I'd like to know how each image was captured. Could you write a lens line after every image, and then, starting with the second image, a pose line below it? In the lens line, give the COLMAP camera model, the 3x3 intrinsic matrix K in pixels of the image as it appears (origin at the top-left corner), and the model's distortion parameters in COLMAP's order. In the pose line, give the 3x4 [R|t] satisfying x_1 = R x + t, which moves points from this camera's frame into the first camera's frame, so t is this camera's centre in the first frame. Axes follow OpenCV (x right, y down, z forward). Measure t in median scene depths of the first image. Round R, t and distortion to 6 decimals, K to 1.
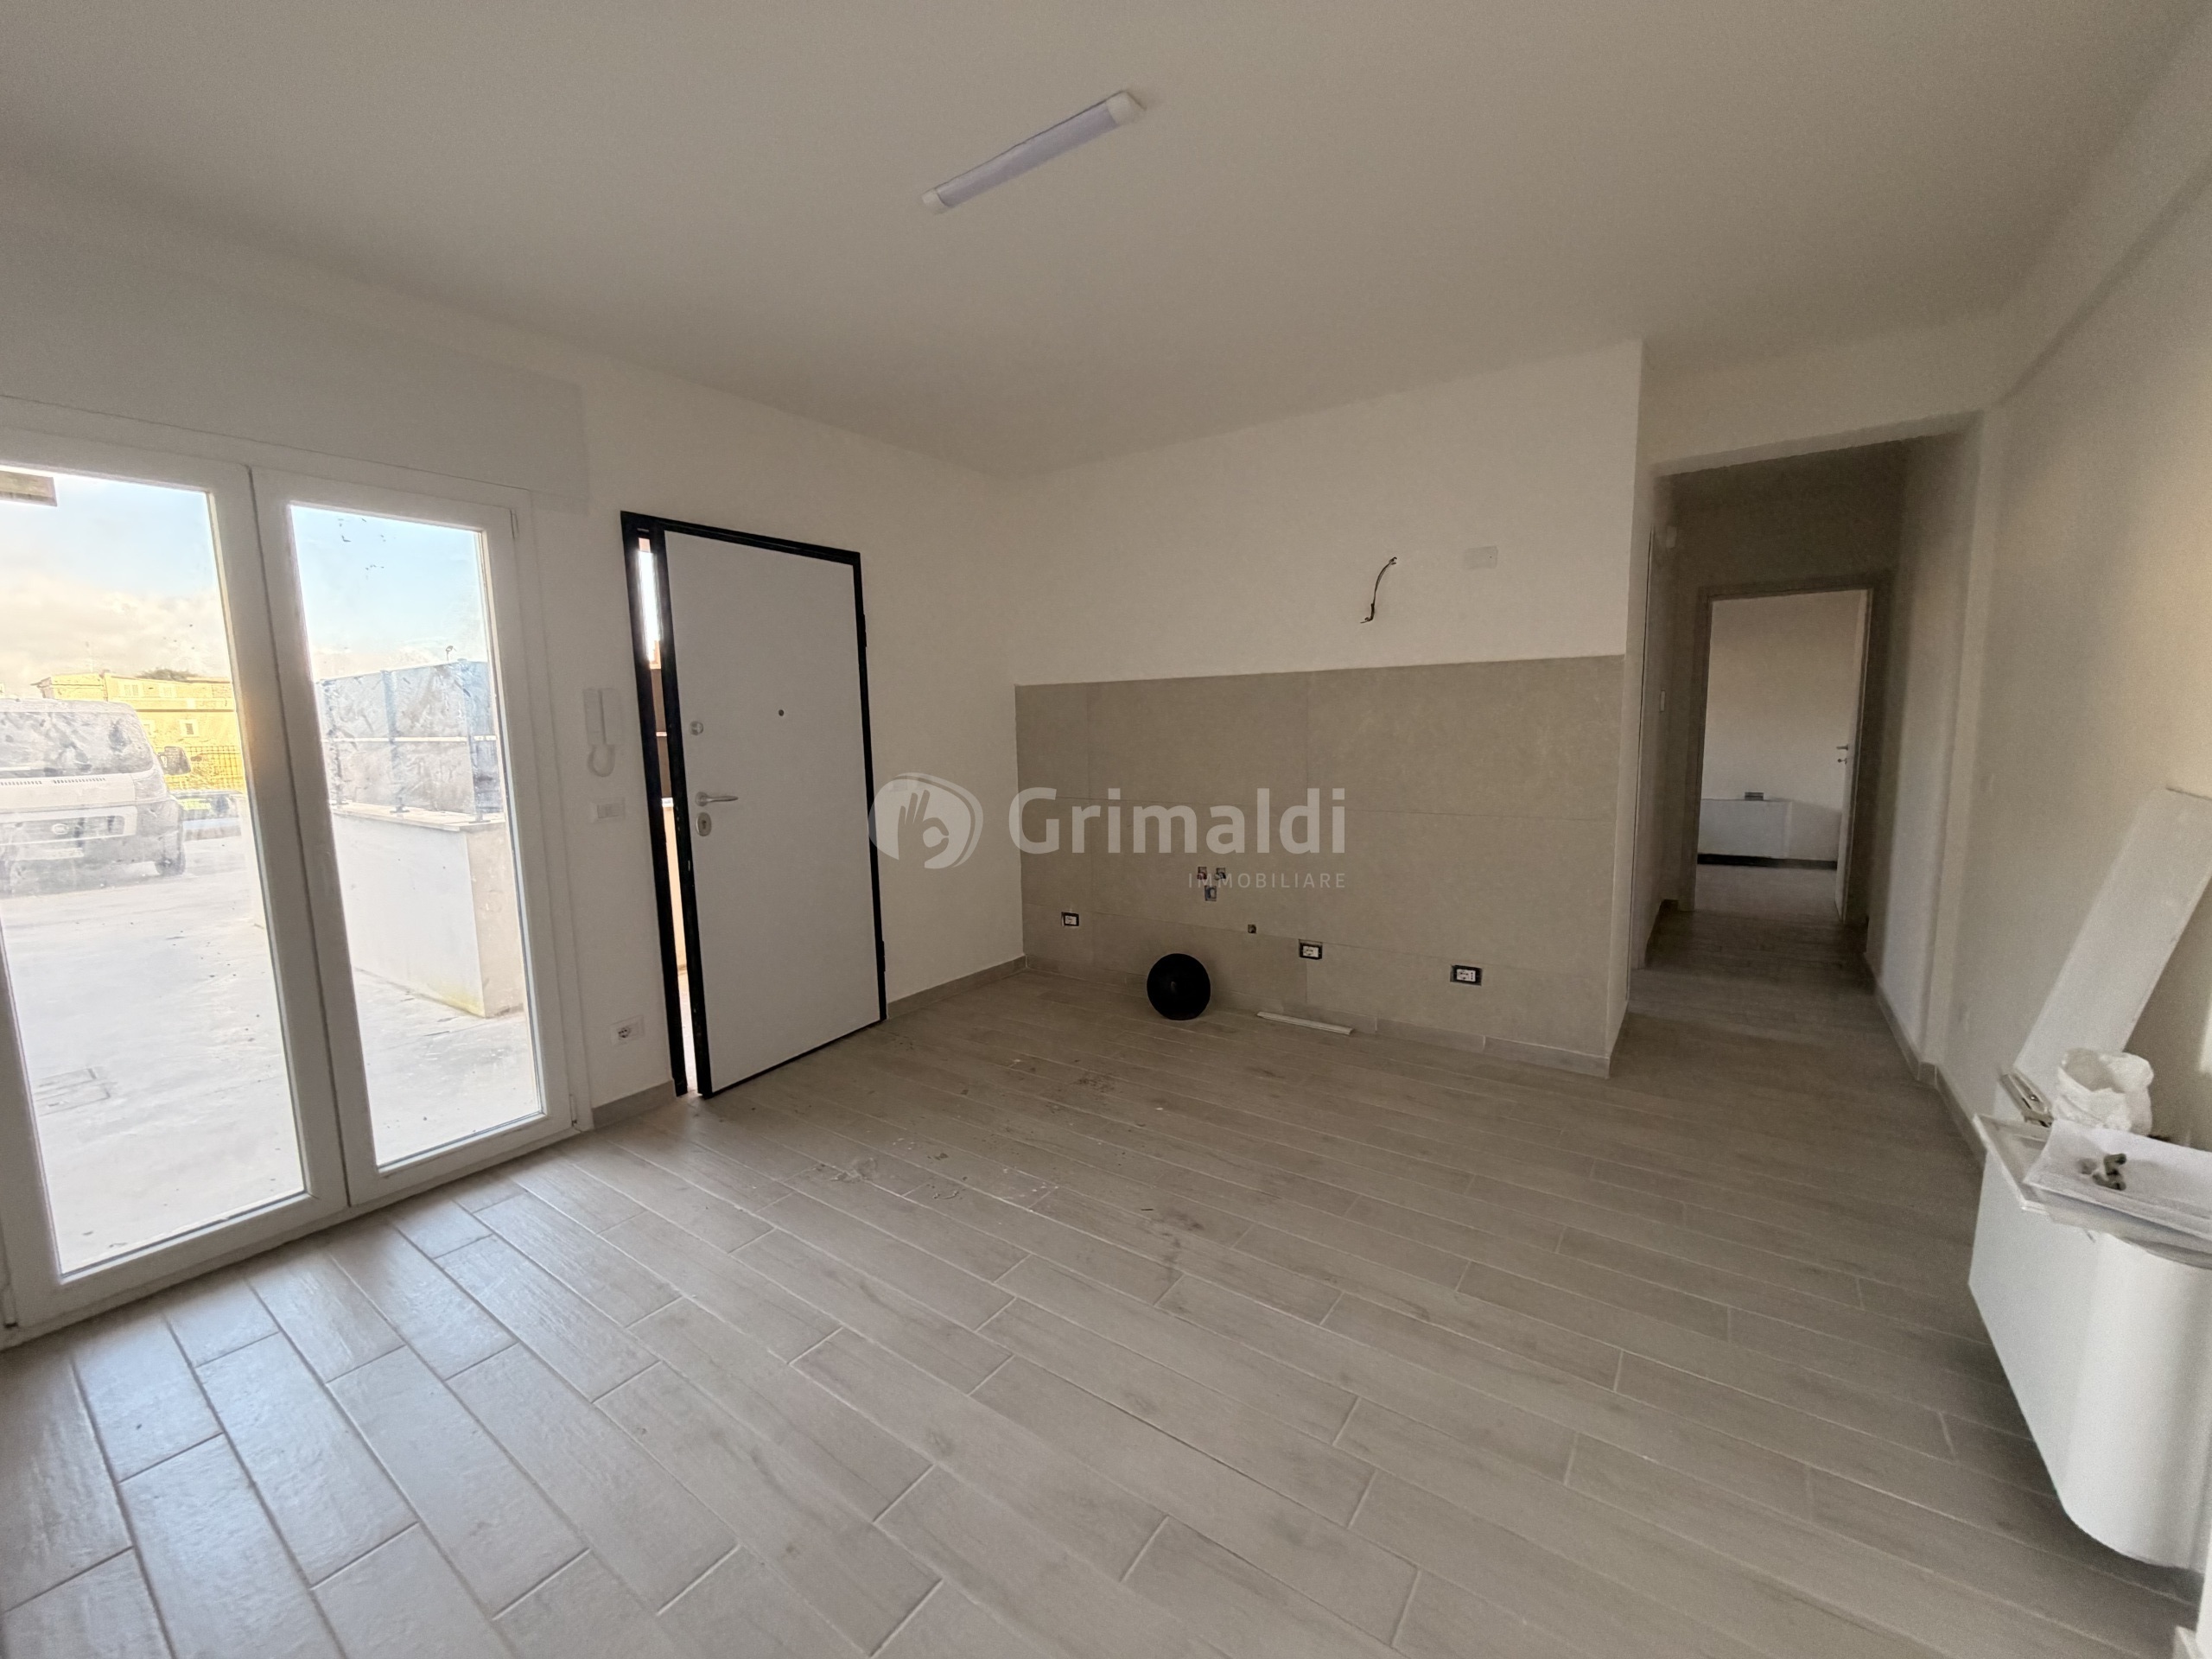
lens RADIAL K [[877.6, 0, 1118.8], [0, 877.6, 826.4], [0, 0, 1]] dist [0.003417, -0.000097]
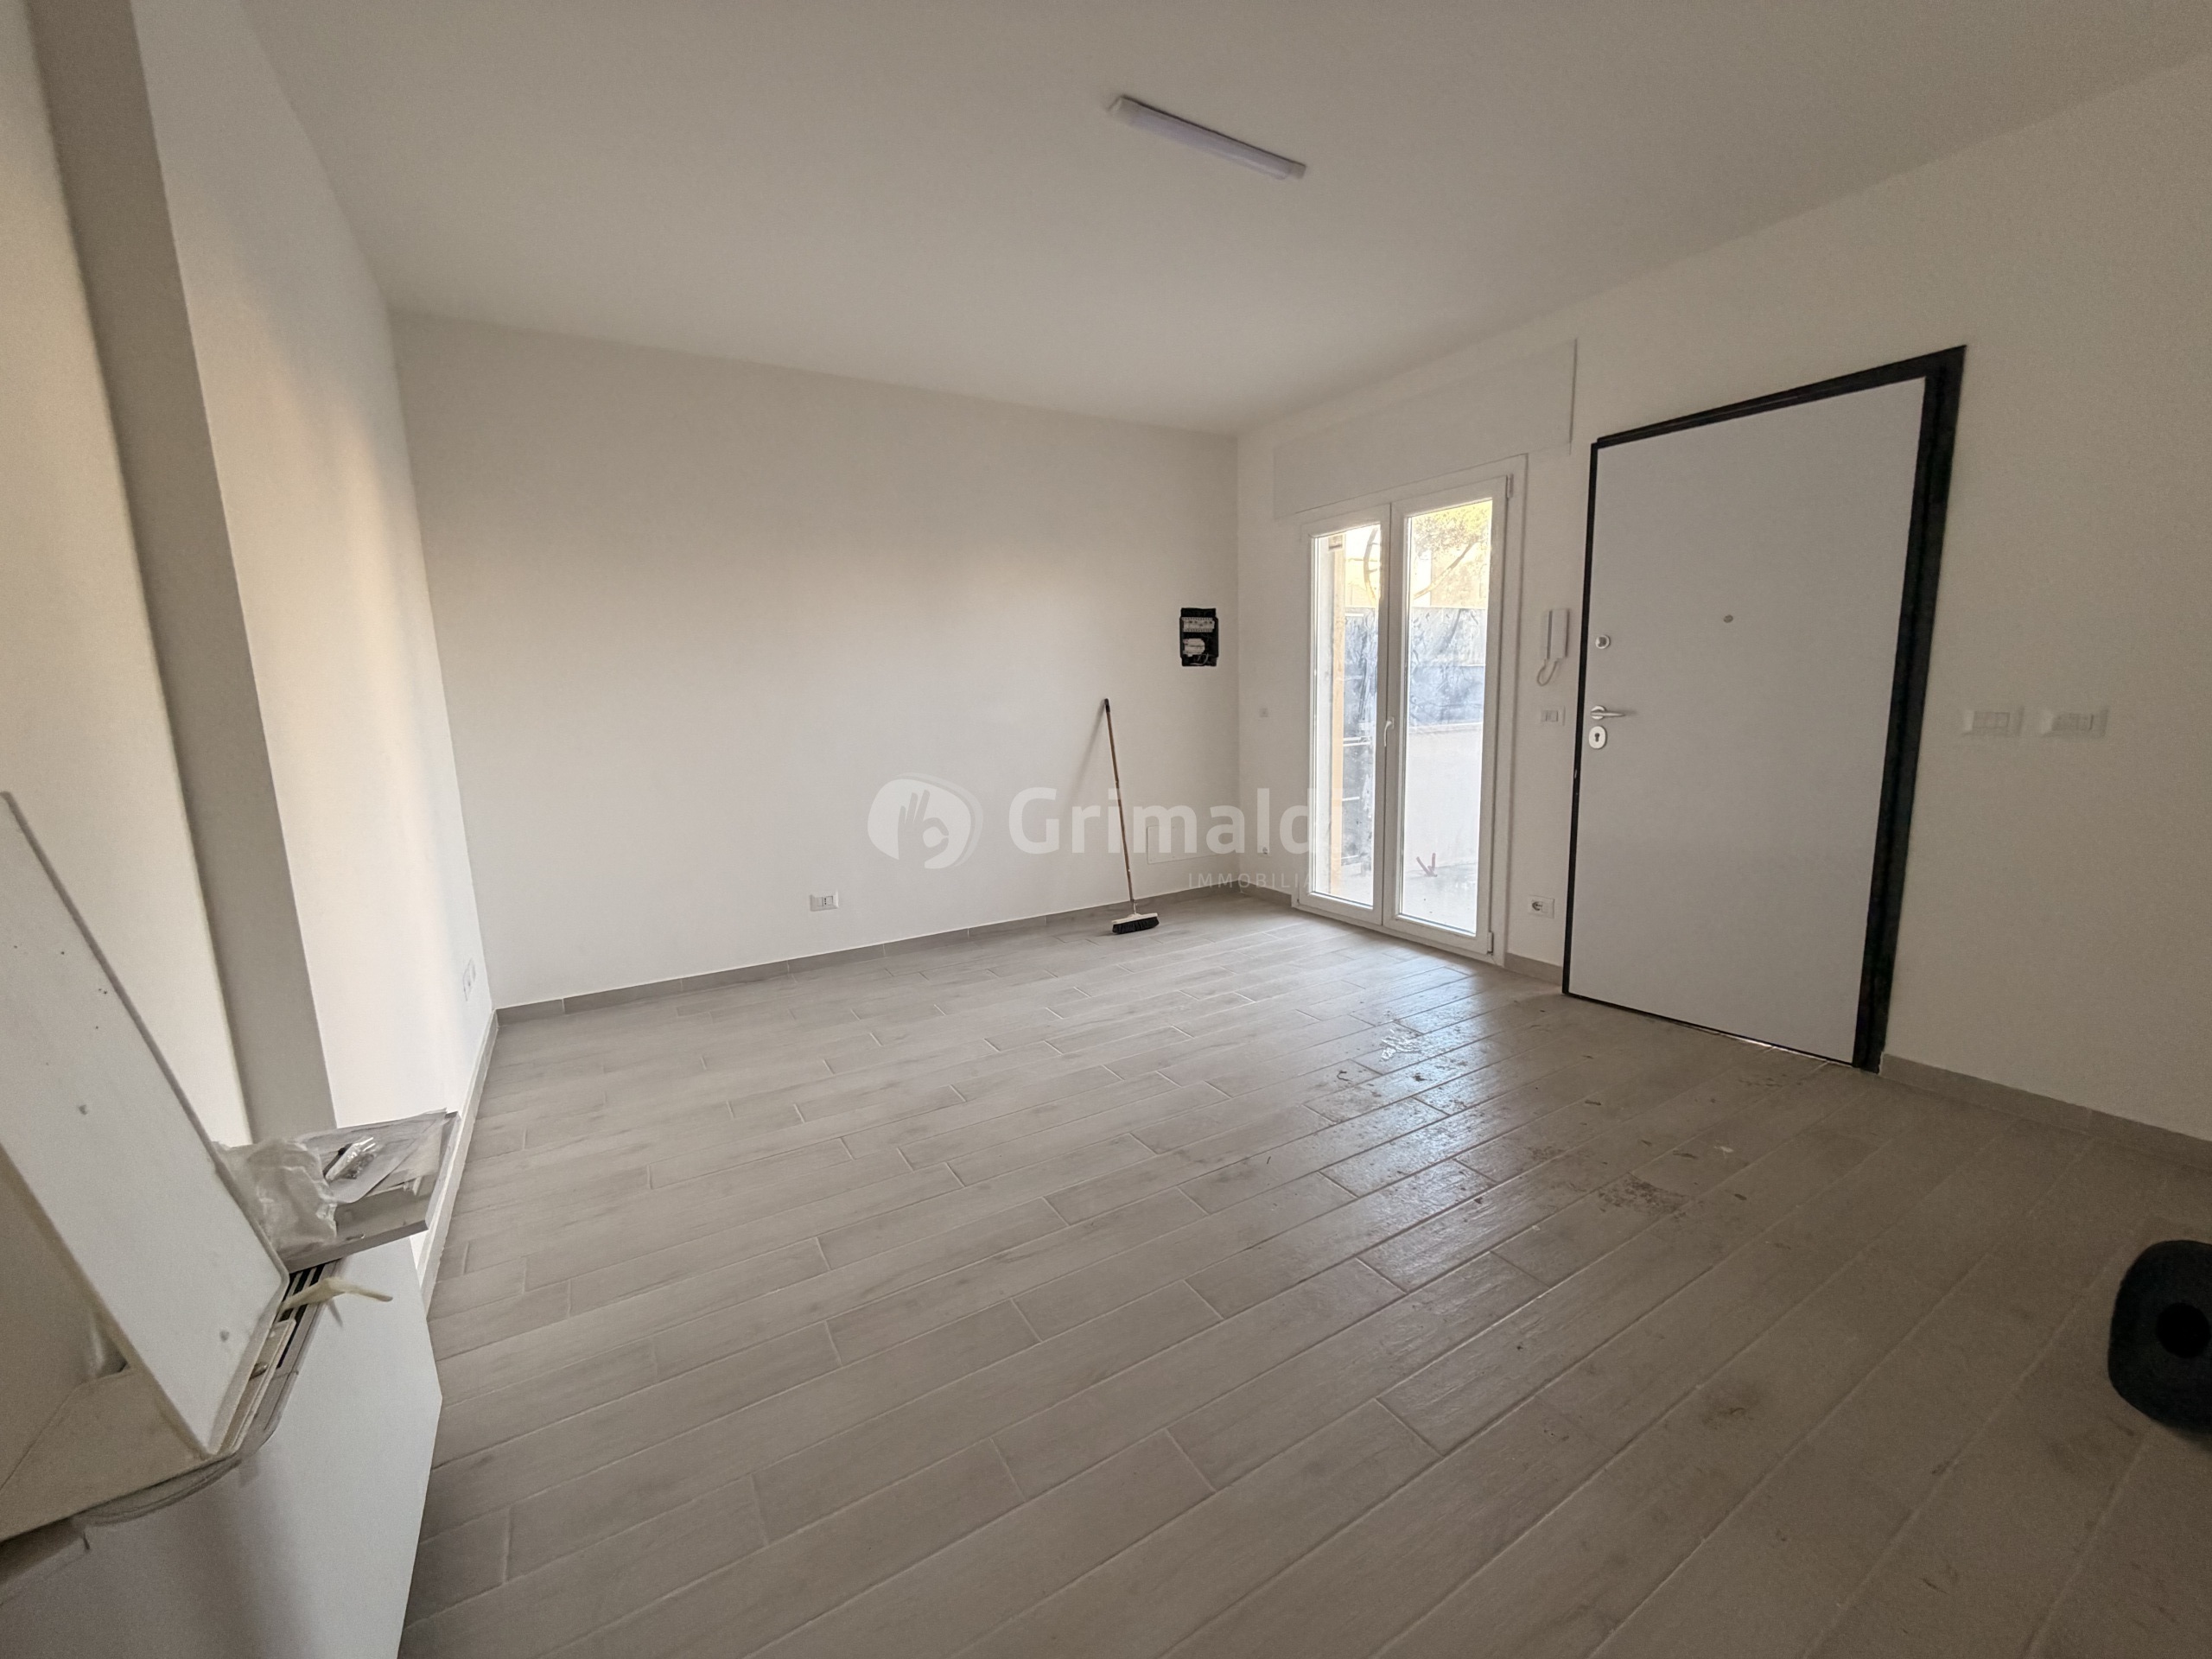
lens RADIAL K [[874.1, 0, 1106.0], [0, 874.1, 829.5], [0, 0, 1]] dist [-0.020680, -0.000019]
pose [[-0.413873, 0.179049, -0.892553, 0.935713], [-0.073643, 0.970668, 0.228867, -0.119143], [0.907351, 0.160452, -0.388547, 1.224409]]
